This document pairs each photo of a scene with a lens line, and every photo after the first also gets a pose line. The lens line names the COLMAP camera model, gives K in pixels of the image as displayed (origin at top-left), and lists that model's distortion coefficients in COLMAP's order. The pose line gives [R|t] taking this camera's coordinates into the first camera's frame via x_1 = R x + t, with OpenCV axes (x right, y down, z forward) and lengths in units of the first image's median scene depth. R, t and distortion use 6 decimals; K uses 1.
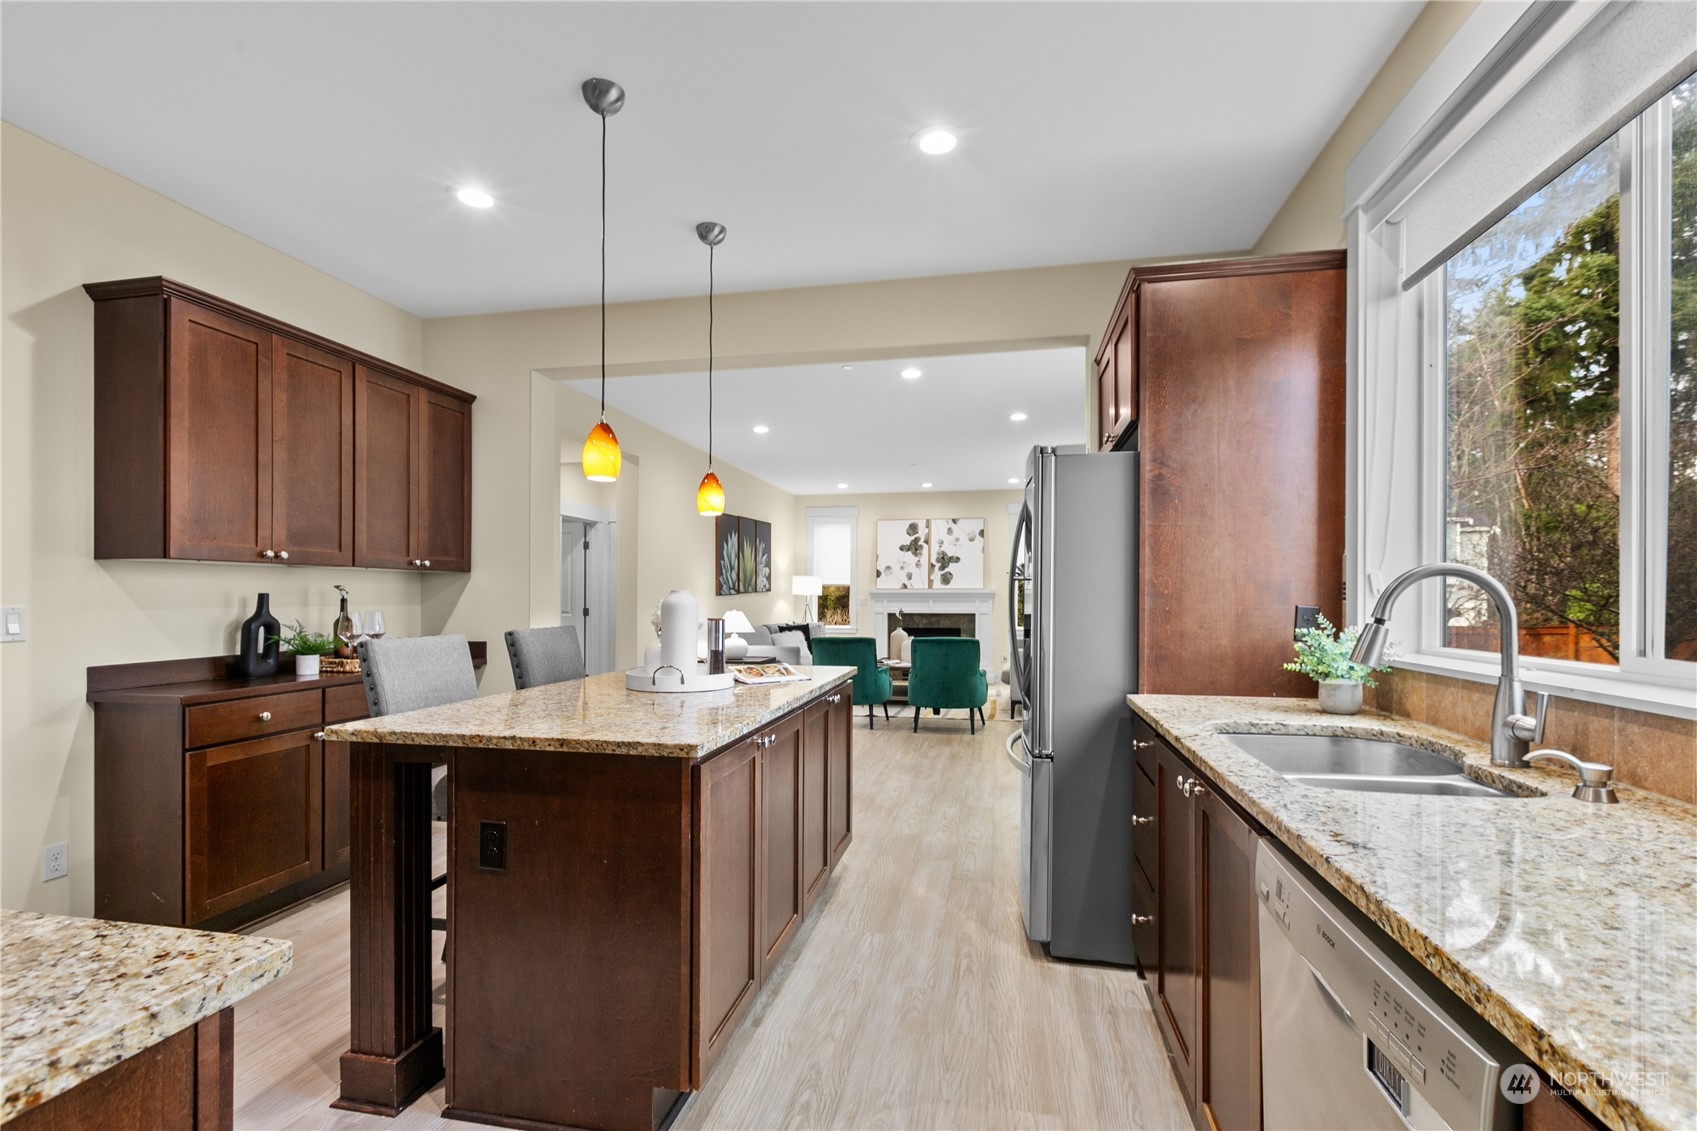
lens RADIAL K [[768.6, 0, 872.2], [0, 768.6, 592.5], [0, 0, 1]] dist [0.002167, -0.000270]
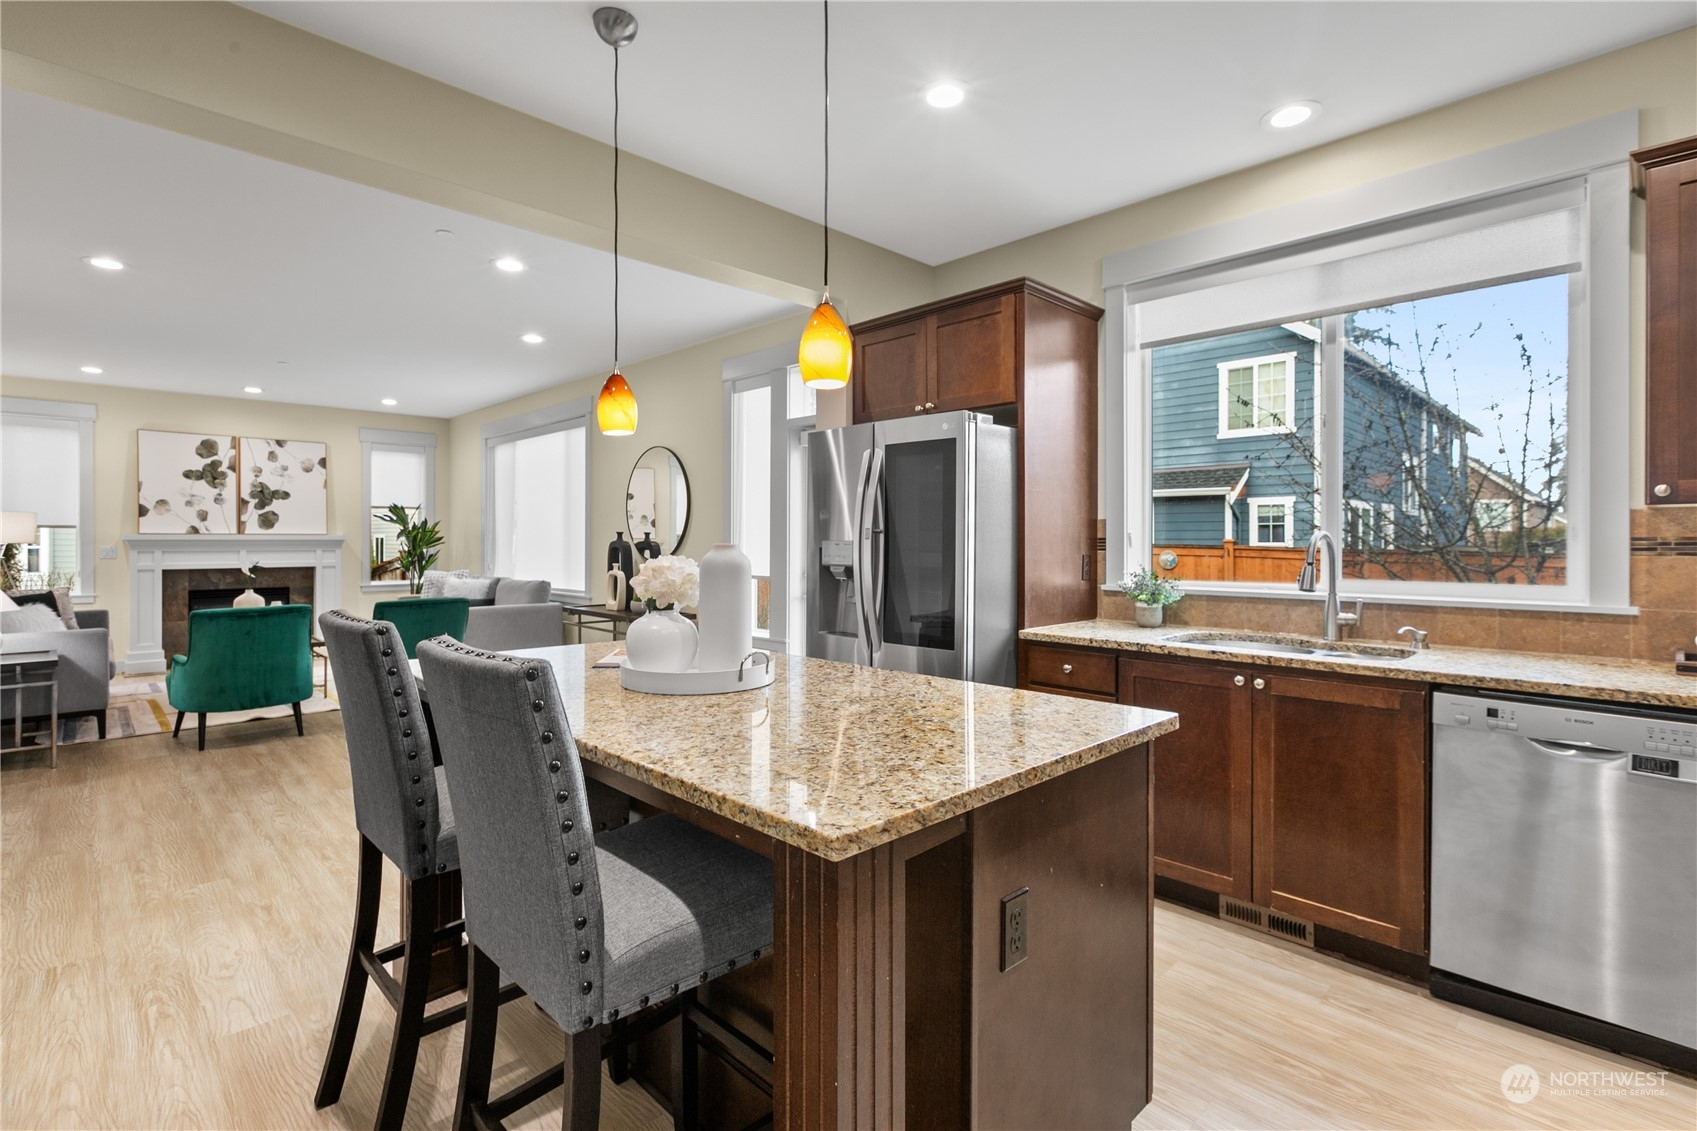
lens RADIAL K [[768.6, 0, 851.7], [0, 768.6, 543.8], [0, 0, 1]] dist [0.002167, -0.000270]
pose [[0.576489, -0.002989, 0.817099, -0.182795], [-0.003551, 0.999975, 0.006163, -0.002150], [-0.817097, -0.006454, 0.576464, 0.118204]]
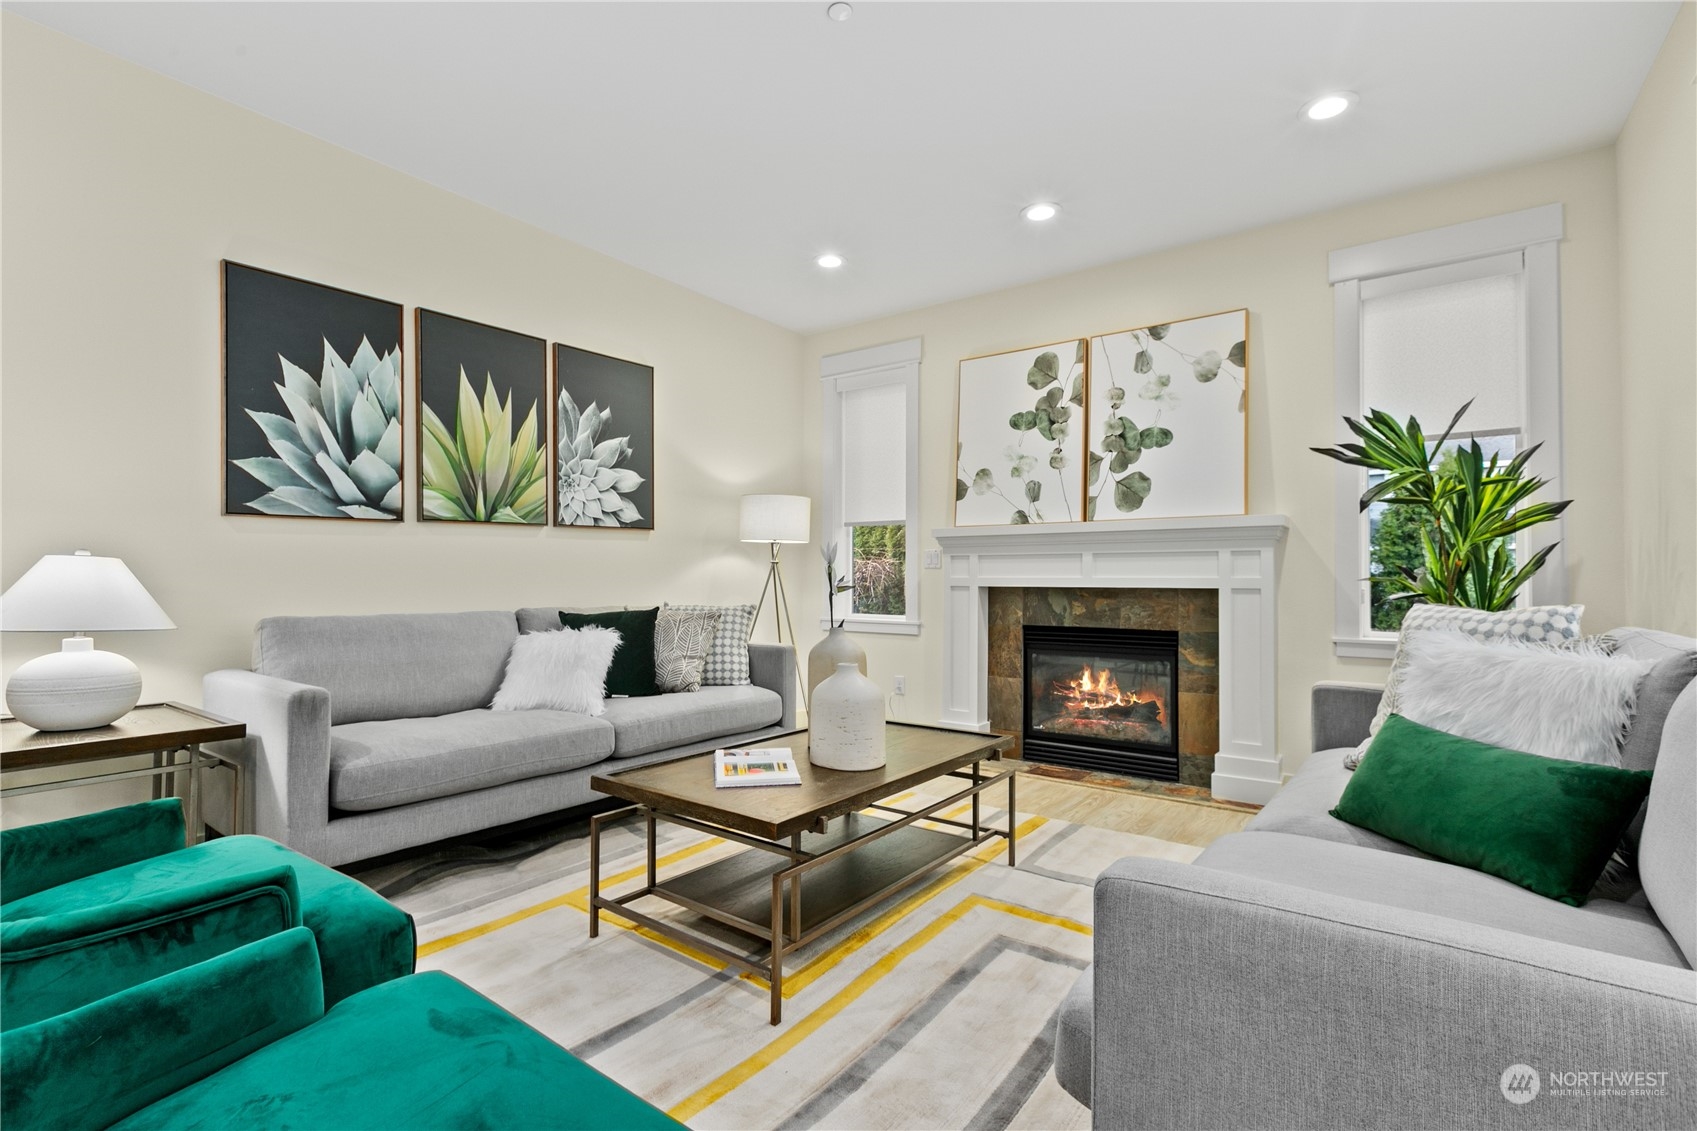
lens RADIAL K [[768.6, 0, 860.3], [0, 768.6, 562.2], [0, 0, 1]] dist [0.002167, -0.000270]
pose [[0.890203, -0.010662, -0.455440, 0.146834], [-0.002254, 0.999611, -0.027807, 0.025324], [0.455559, 0.025780, 0.889832, 0.619172]]
